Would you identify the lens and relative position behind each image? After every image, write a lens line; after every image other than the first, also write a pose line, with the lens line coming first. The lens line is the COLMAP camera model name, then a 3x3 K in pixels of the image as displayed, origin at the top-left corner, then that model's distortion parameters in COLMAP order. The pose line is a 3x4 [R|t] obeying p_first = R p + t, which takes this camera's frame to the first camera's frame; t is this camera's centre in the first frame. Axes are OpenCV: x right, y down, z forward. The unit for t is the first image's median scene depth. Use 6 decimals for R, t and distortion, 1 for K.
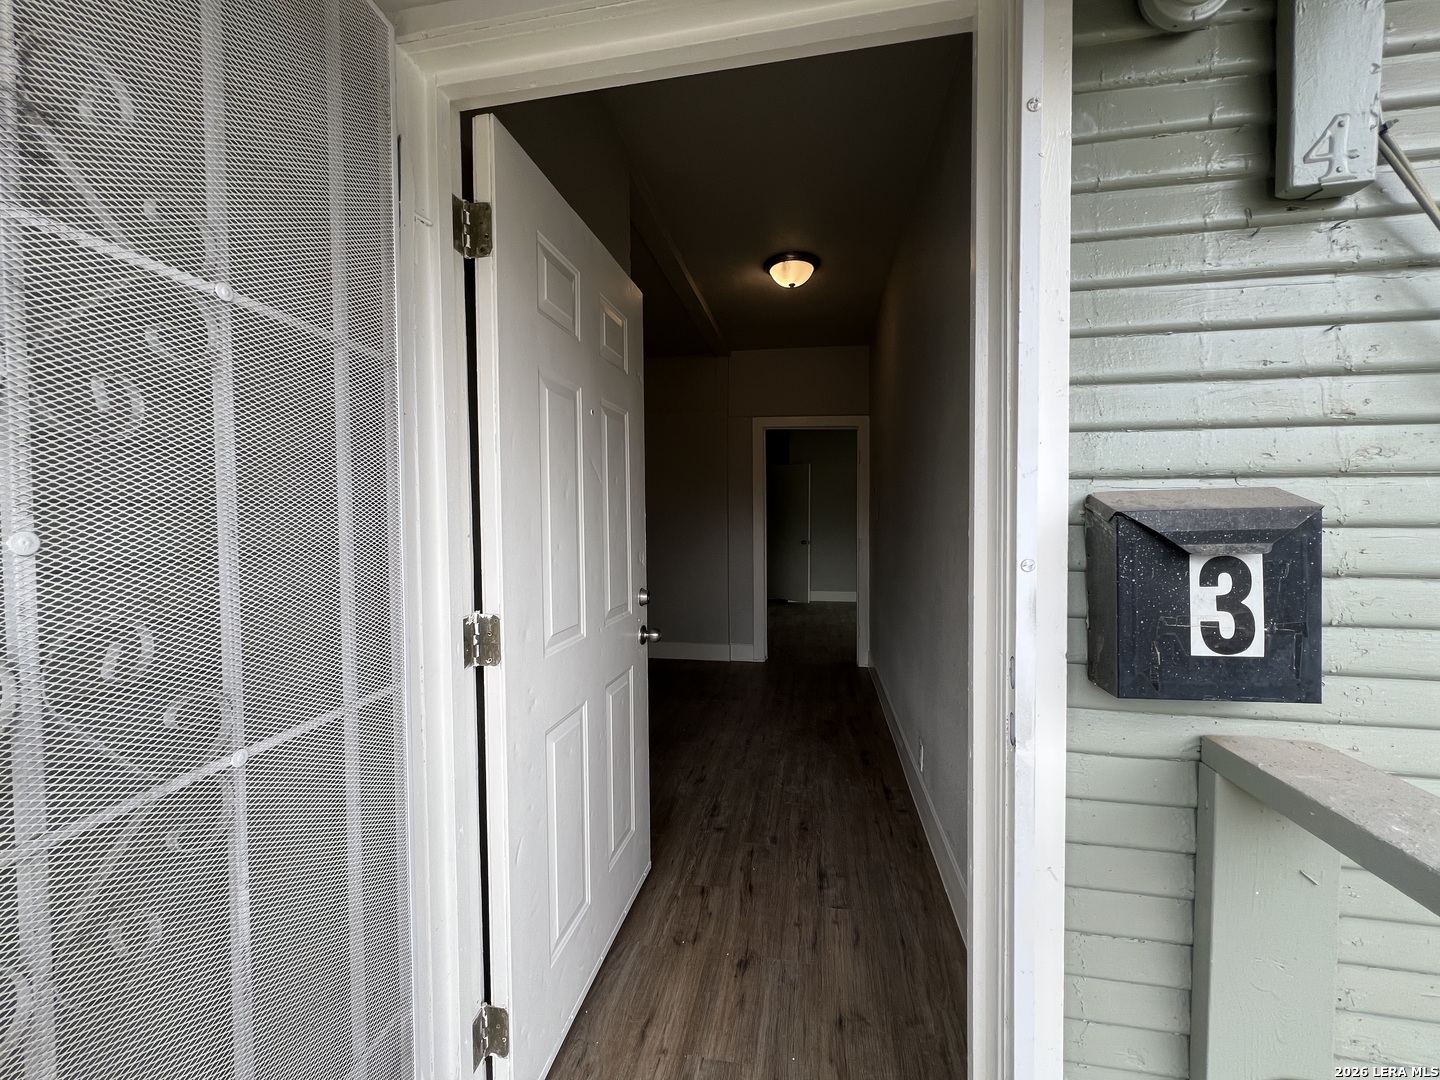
lens RADIAL K [[575.8, 0, 717.6], [0, 575.8, 532.8], [0, 0, 1]] dist [-0.000358, 0.000388]
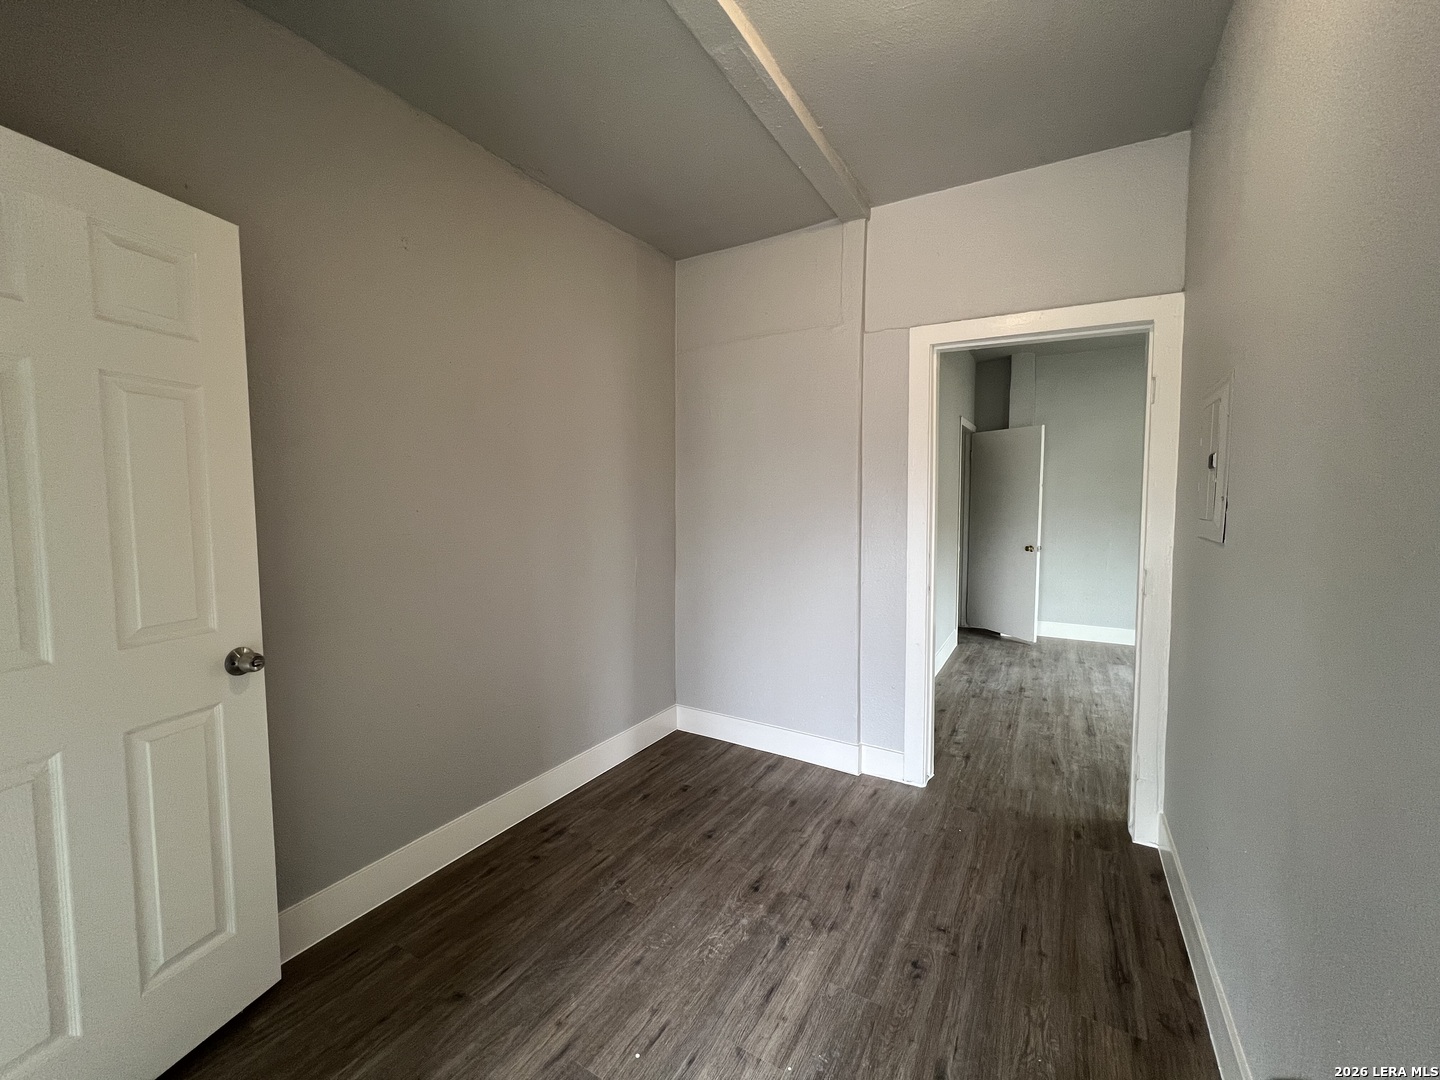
lens RADIAL K [[575.8, 0, 717.6], [0, 575.8, 532.8], [0, 0, 1]] dist [-0.000358, 0.000388]
pose [[0.932565, 0.025796, -0.360080, 0.090921], [-0.014228, 0.999295, 0.034740, -0.030309], [0.360722, -0.027274, 0.932274, 0.442663]]
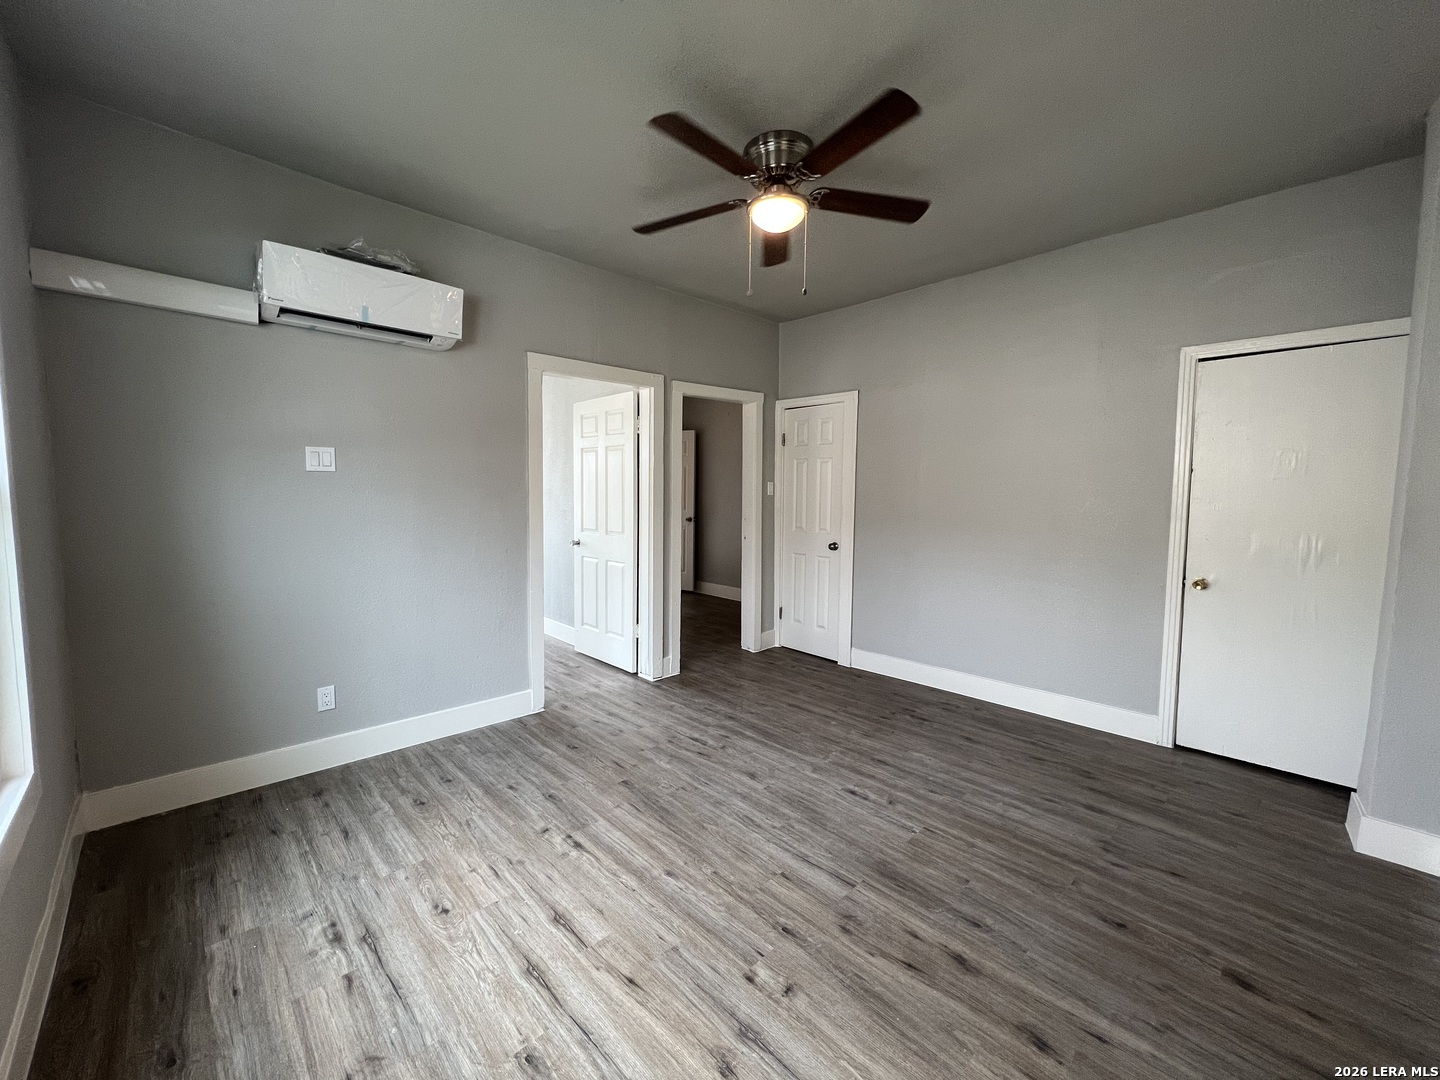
lens RADIAL K [[575.8, 0, 717.6], [0, 575.8, 532.8], [0, 0, 1]] dist [-0.000358, 0.000388]
pose [[-0.609413, 0.042629, -0.791706, 0.775063], [-0.043375, 0.995266, 0.086978, -0.045232], [0.791665, 0.087346, -0.604679, 1.422529]]
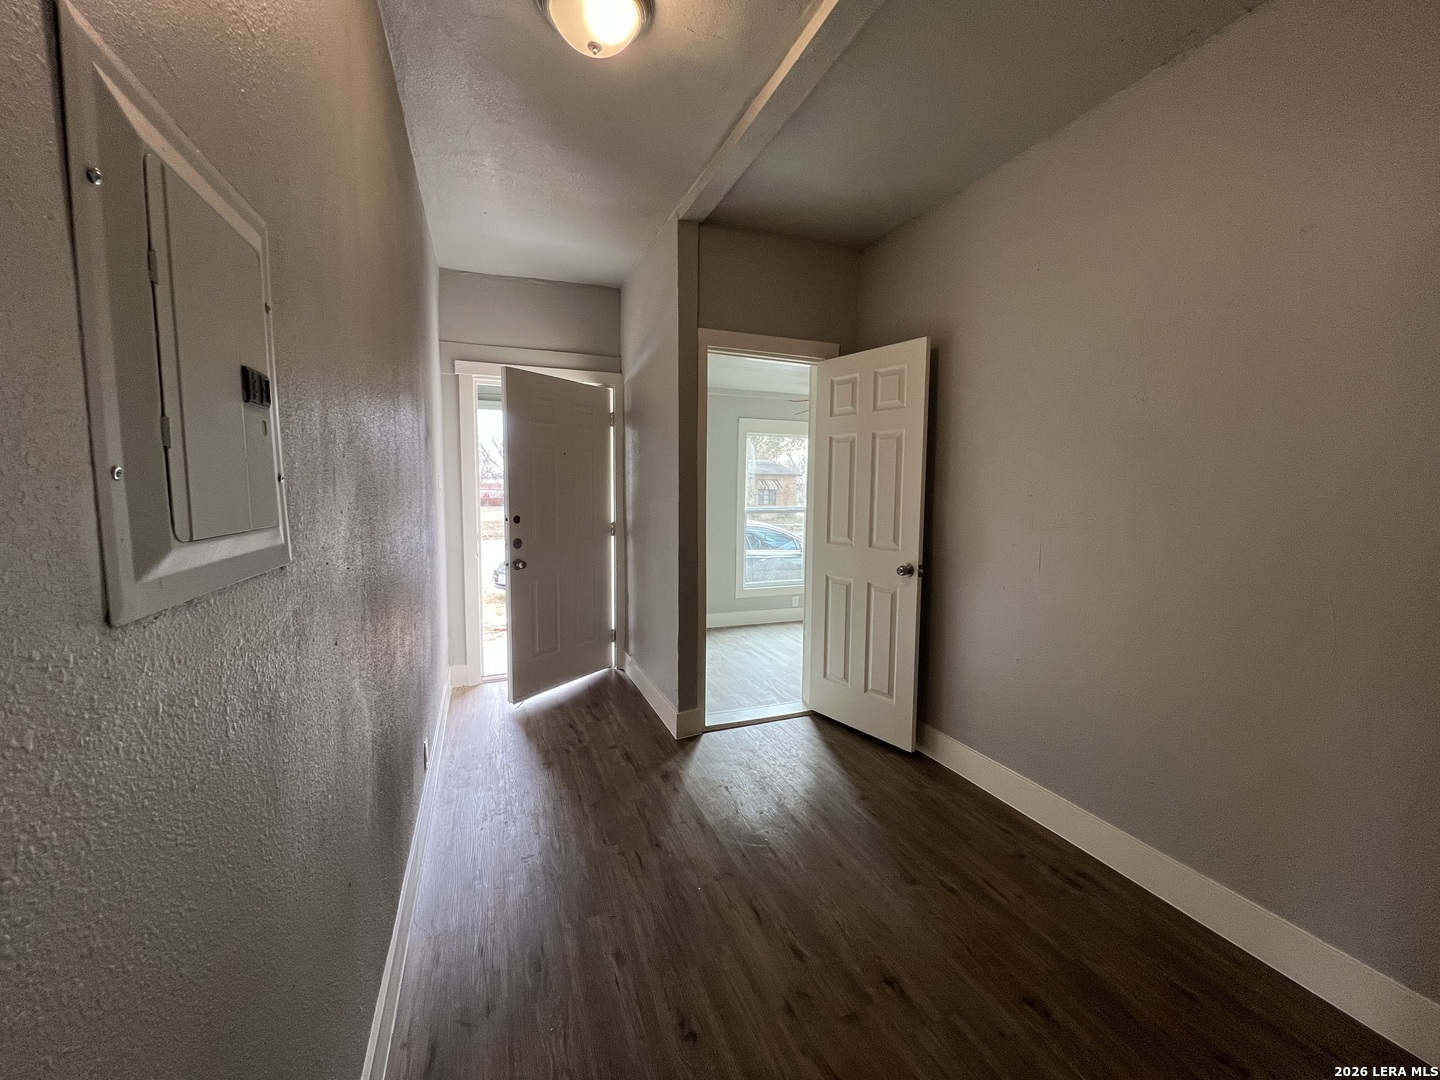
lens RADIAL K [[575.8, 0, 717.6], [0, 575.8, 532.8], [0, 0, 1]] dist [-0.000358, 0.000388]
pose [[-0.854675, 0.044032, -0.517293, 0.191246], [-0.012625, 0.994339, 0.105498, -0.042358], [0.519010, 0.096697, -0.849281, 0.927057]]
